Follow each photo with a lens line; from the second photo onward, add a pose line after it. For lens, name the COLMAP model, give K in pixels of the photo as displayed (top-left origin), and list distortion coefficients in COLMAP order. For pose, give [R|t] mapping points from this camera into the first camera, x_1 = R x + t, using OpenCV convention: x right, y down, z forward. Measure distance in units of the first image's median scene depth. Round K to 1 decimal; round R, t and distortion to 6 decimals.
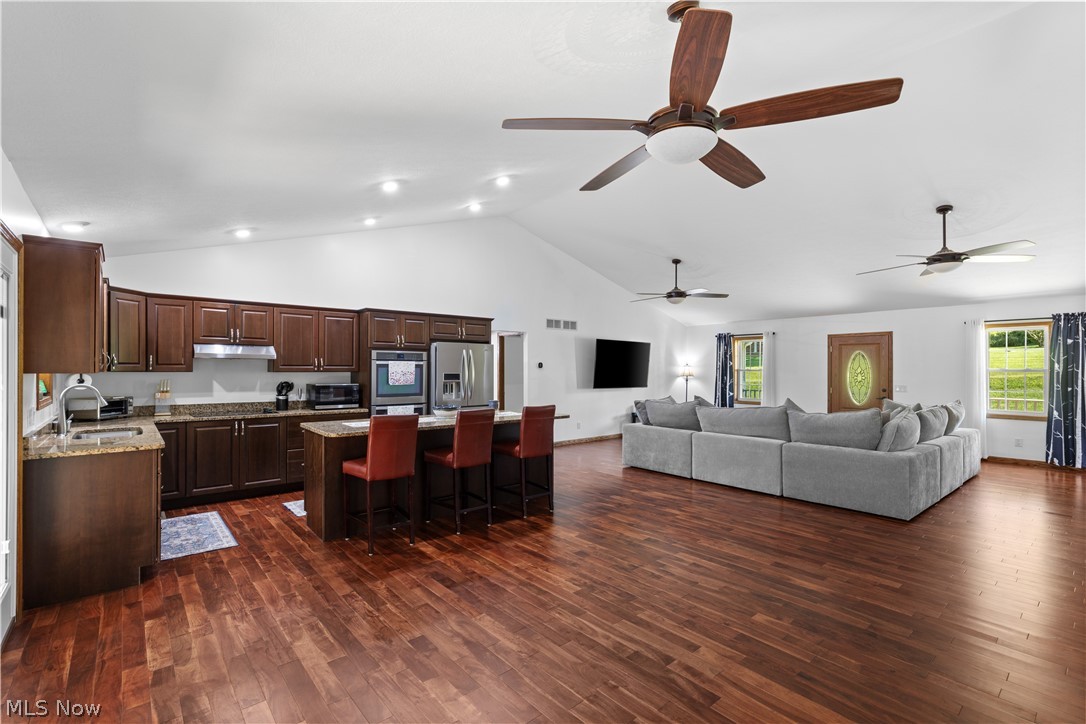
lens RADIAL K [[490.8, 0, 543.2], [0, 490.8, 368.2], [0, 0, 1]] dist [0.004990, 0.000078]
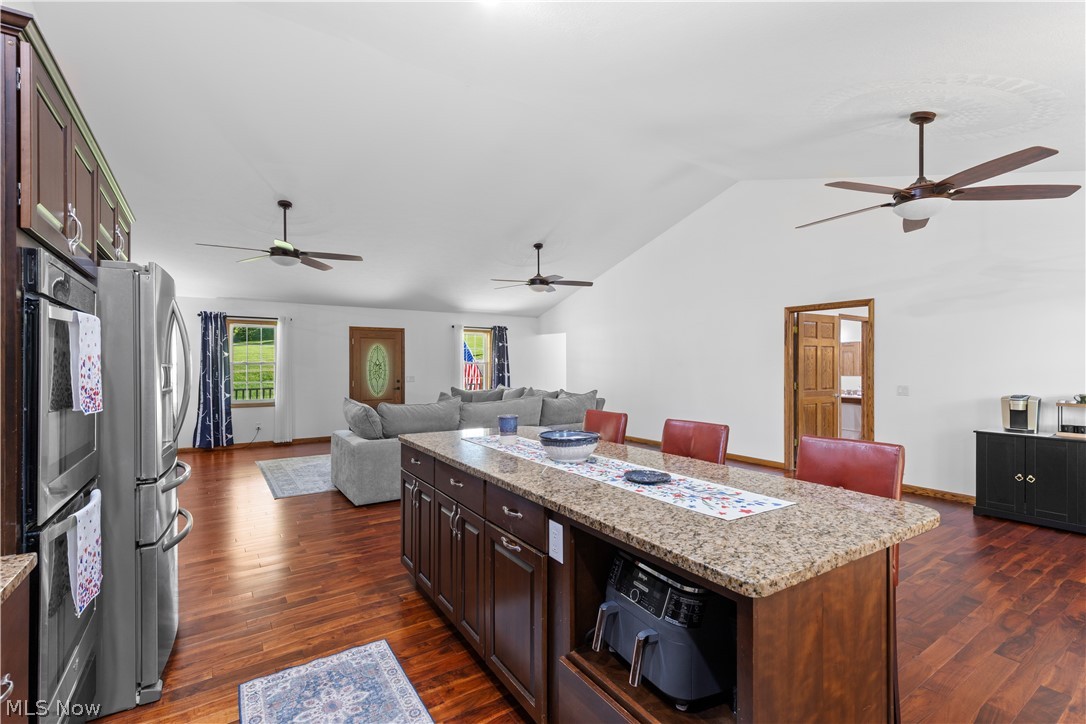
lens RADIAL K [[490.8, 0, 546.8], [0, 490.8, 363.7], [0, 0, 1]] dist [0.004990, 0.000078]
pose [[0.111115, -0.002122, 0.993805, -0.432326], [-0.000709, 0.999997, 0.002215, 0.003436], [-0.993807, -0.000951, 0.111114, 0.645076]]
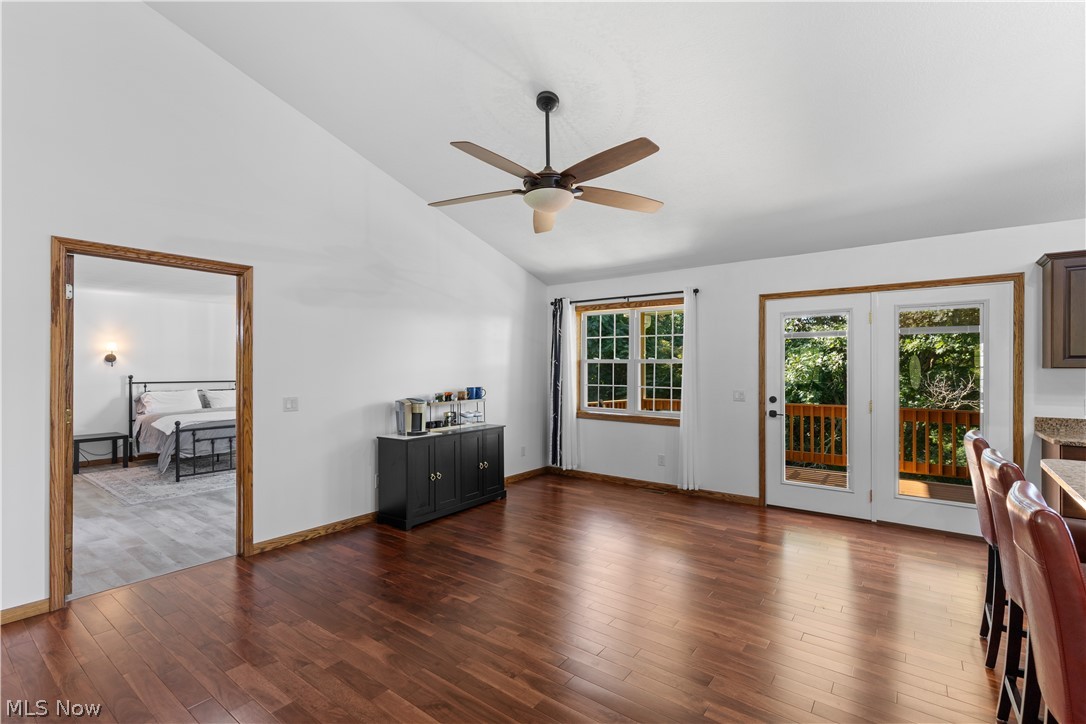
lens RADIAL K [[490.8, 0, 540.5], [0, 490.8, 367.0], [0, 0, 1]] dist [0.004990, 0.000078]
pose [[-0.976915, -0.003122, -0.213607, 0.198692], [-0.002679, 0.999994, -0.002361, 0.006212], [0.213613, -0.001734, -0.976917, 0.769410]]
